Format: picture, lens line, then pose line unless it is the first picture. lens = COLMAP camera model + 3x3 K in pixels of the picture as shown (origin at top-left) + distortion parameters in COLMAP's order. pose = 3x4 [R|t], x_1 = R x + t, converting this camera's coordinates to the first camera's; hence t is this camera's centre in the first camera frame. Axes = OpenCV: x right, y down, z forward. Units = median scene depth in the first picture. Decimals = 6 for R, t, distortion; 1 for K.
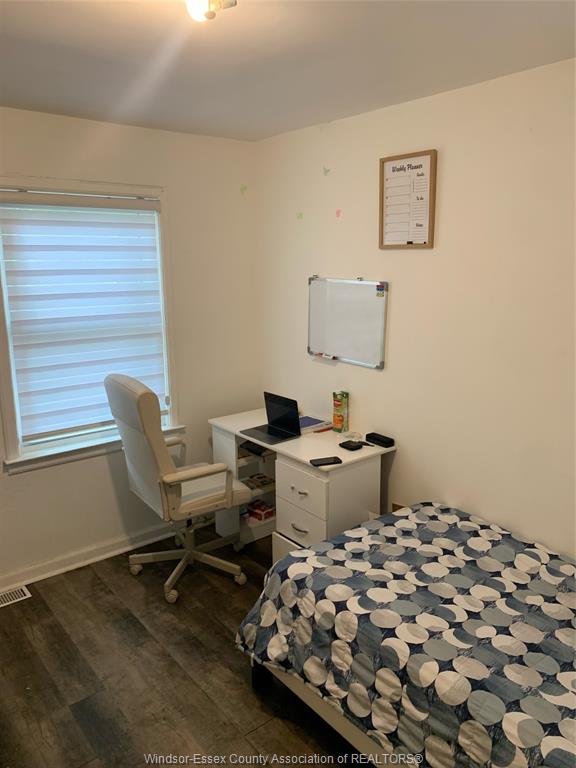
lens RADIAL K [[584.3, 0, 290.4], [0, 584.3, 381.4], [0, 0, 1]] dist [0.042741, -0.060813]
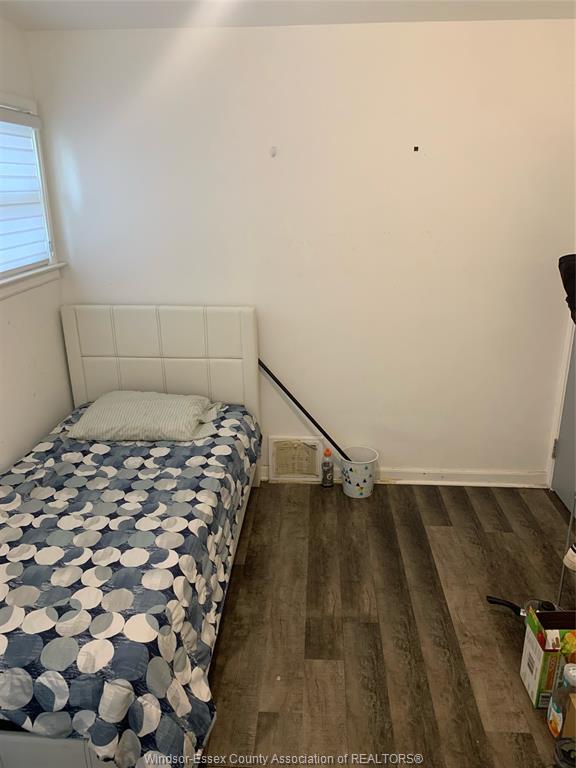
lens RADIAL K [[584.3, 0, 290.5], [0, 584.3, 383.6], [0, 0, 1]] dist [0.042741, -0.060813]
pose [[-0.747454, -0.206765, 0.631317, -0.477741], [0.150954, 0.872605, 0.464514, -0.232218], [-0.646936, 0.442503, -0.621020, 1.107002]]
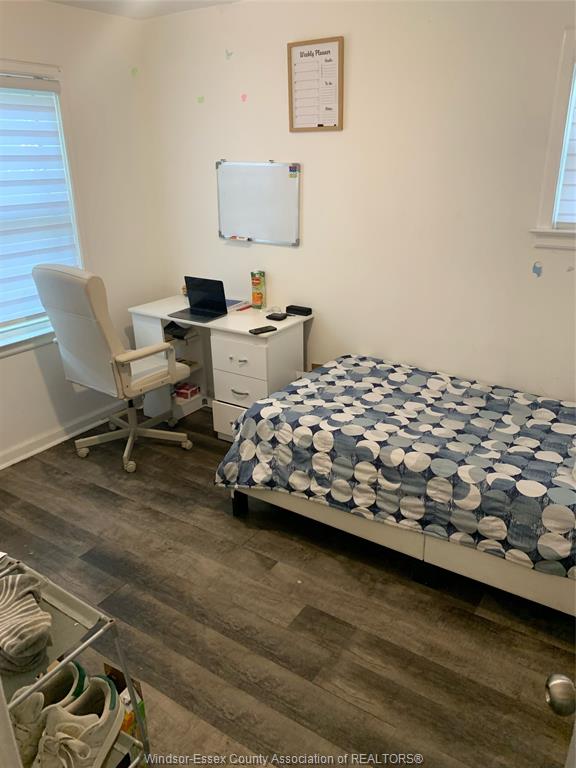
lens RADIAL K [[584.3, 0, 286.7], [0, 584.3, 384.2], [0, 0, 1]] dist [0.042741, -0.060813]
pose [[0.954952, -0.115956, 0.273167, -0.251895], [0.071893, 0.983477, 0.166148, 0.064910], [-0.287920, -0.139024, 0.947510, -0.125417]]
